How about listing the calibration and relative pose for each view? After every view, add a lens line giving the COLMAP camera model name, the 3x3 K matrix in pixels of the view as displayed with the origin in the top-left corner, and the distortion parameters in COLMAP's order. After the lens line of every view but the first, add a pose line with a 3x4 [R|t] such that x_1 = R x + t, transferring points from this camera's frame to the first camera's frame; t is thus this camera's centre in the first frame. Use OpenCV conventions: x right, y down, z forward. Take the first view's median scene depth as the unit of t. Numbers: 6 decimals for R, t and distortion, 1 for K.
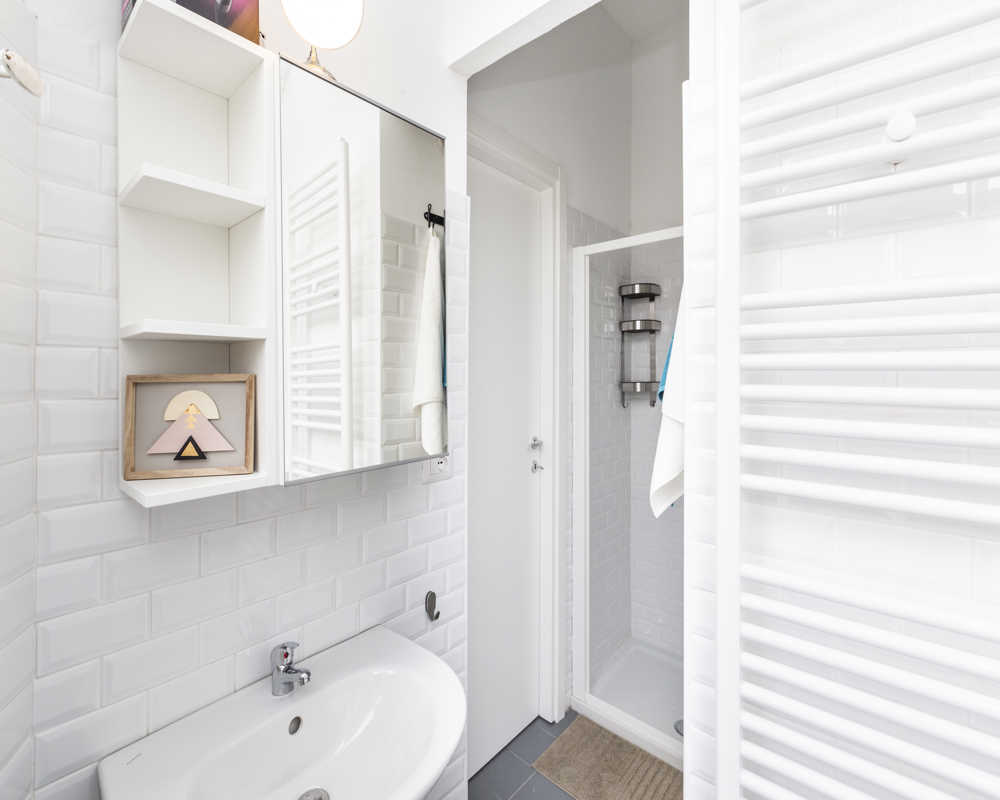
lens RADIAL K [[439.4, 0, 500.0], [0, 439.4, 400.0], [0, 0, 1]] dist [-0.000831, -0.000567]
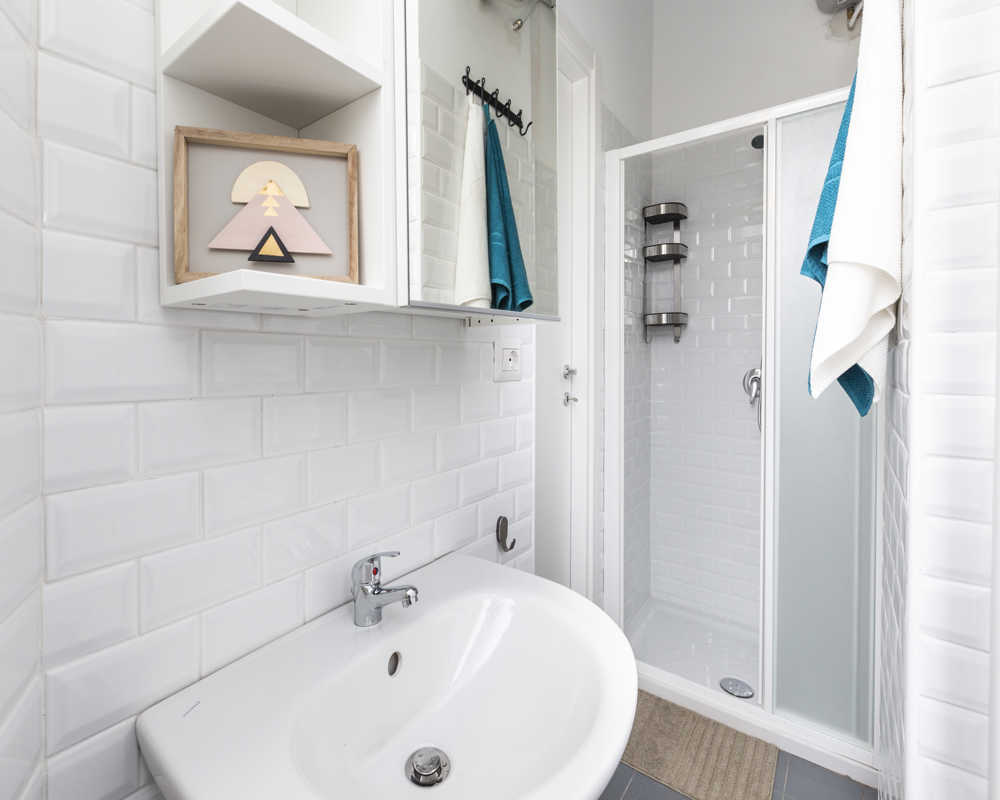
lens RADIAL K [[455.8, 0, 475.2], [0, 455.8, 388.6], [0, 0, 1]] dist [0.000051, -0.000153]
pose [[0.998049, -0.009178, 0.061765, -0.294950], [0.008415, 0.999885, 0.012607, 0.216988], [-0.061873, -0.012063, 0.998011, 0.190291]]
